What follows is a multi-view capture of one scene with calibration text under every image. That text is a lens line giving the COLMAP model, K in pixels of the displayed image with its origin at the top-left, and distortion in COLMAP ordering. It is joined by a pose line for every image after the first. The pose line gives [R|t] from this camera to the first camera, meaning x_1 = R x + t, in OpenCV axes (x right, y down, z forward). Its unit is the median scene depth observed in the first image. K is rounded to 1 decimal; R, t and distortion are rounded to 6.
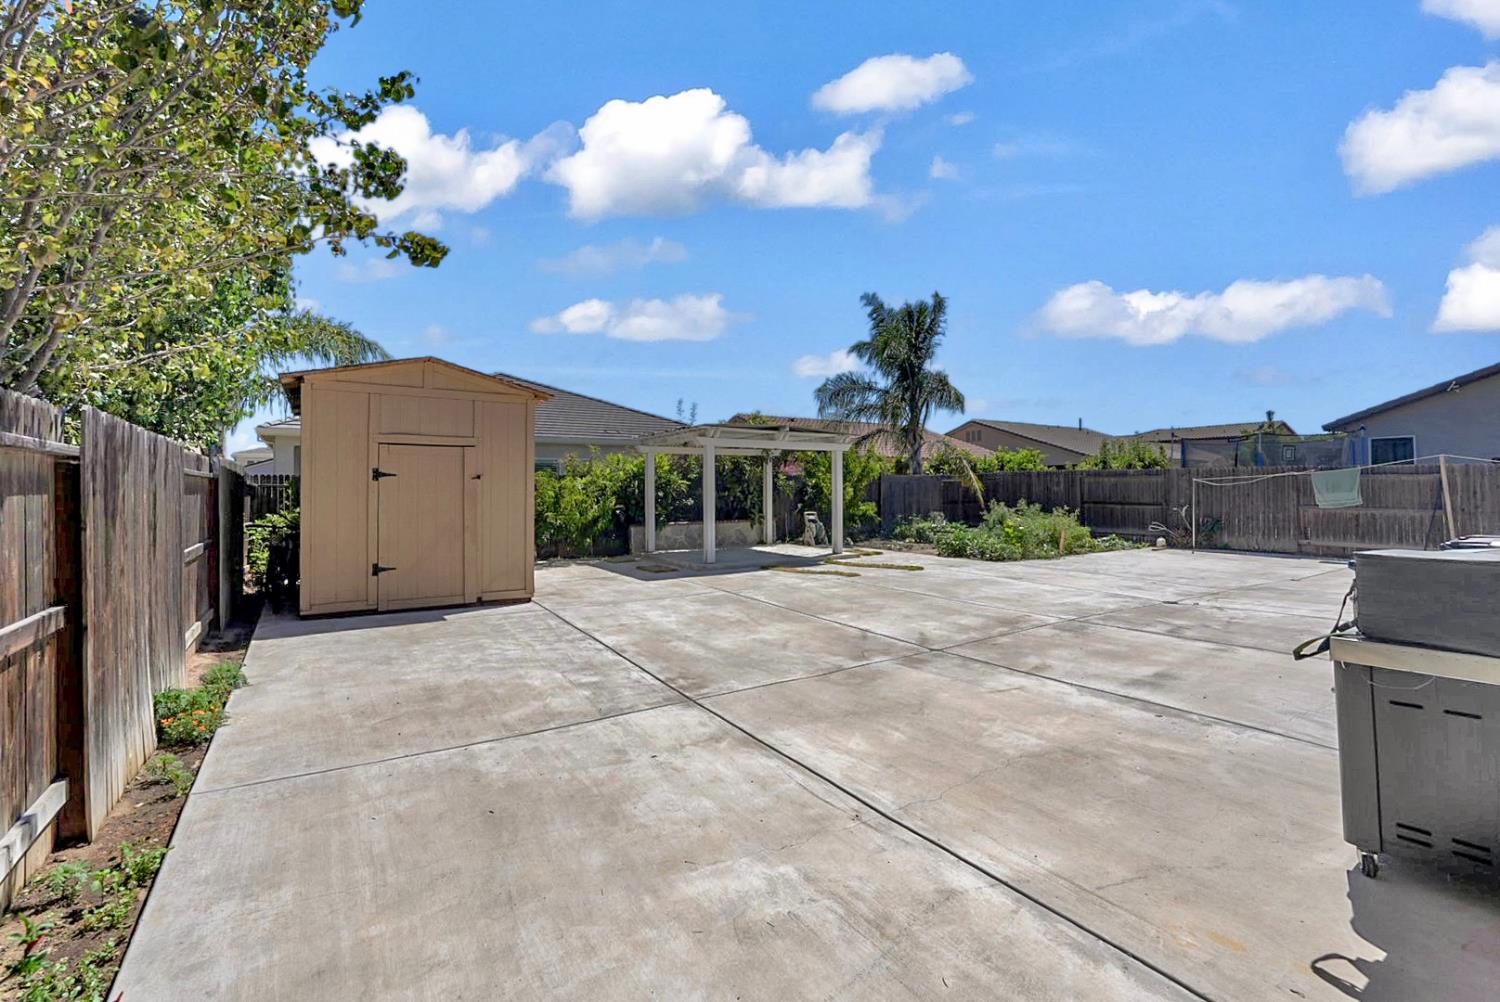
lens RADIAL K [[681.3, 0, 748.3], [0, 681.3, 493.5], [0, 0, 1]] dist [-0.003545, 0.000090]
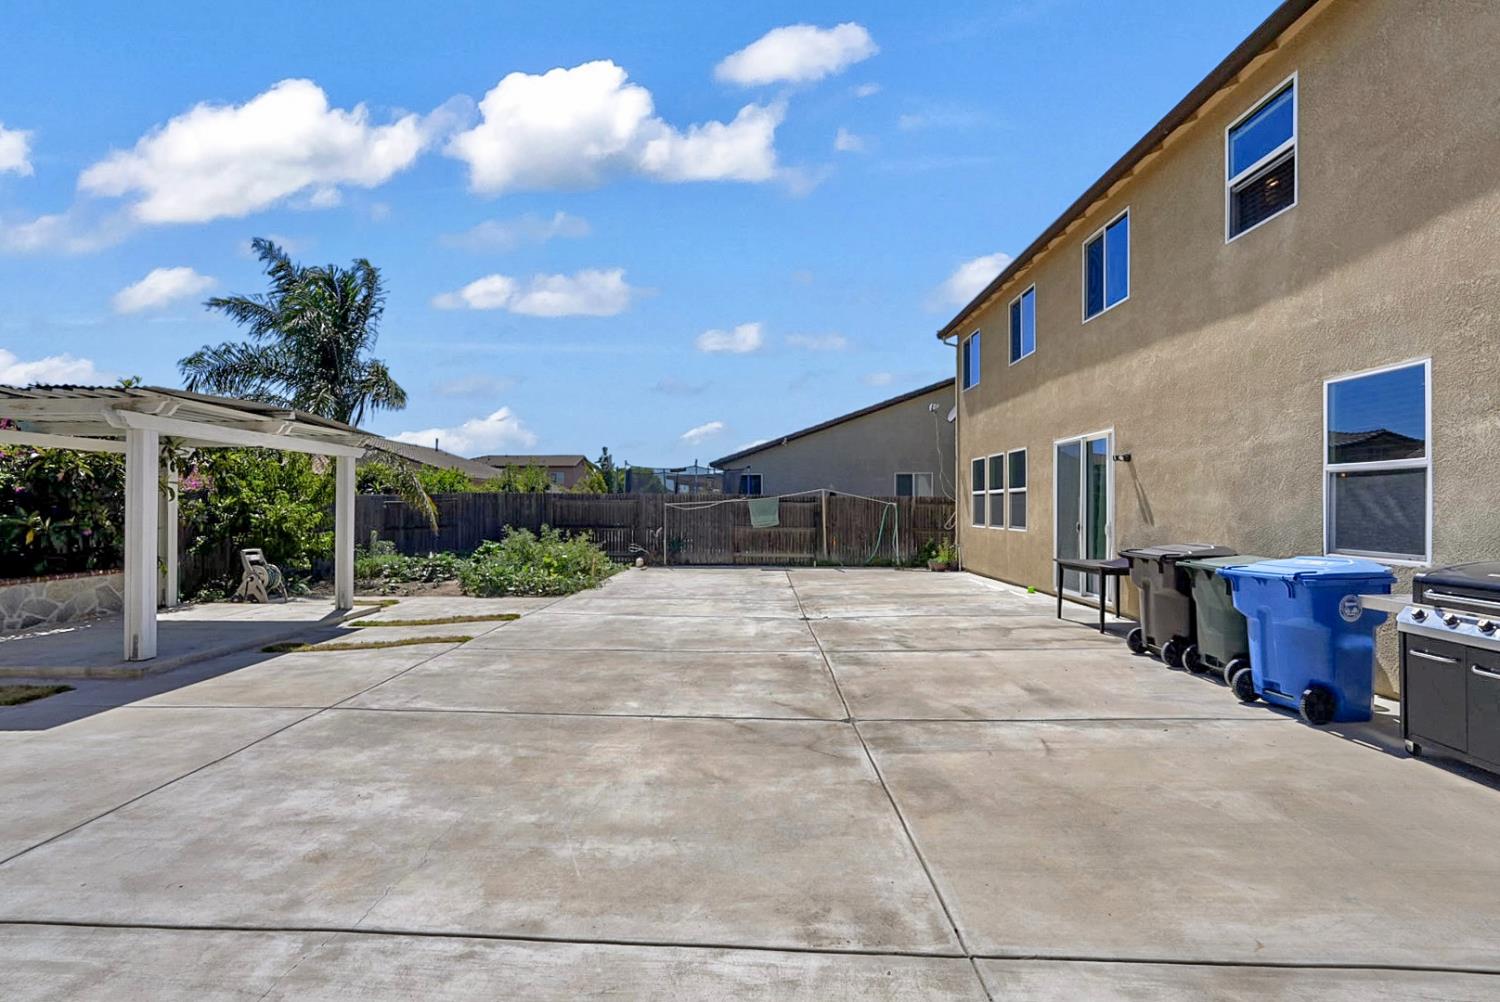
lens RADIAL K [[665.6, 0, 753.3], [0, 665.6, 516.9], [0, 0, 1]] dist [0.002603, 0.000201]
pose [[0.545413, -0.005883, 0.838147, -0.216420], [0.002655, 0.999982, 0.005291, -0.006124], [-0.838163, -0.000661, 0.545419, 0.330868]]
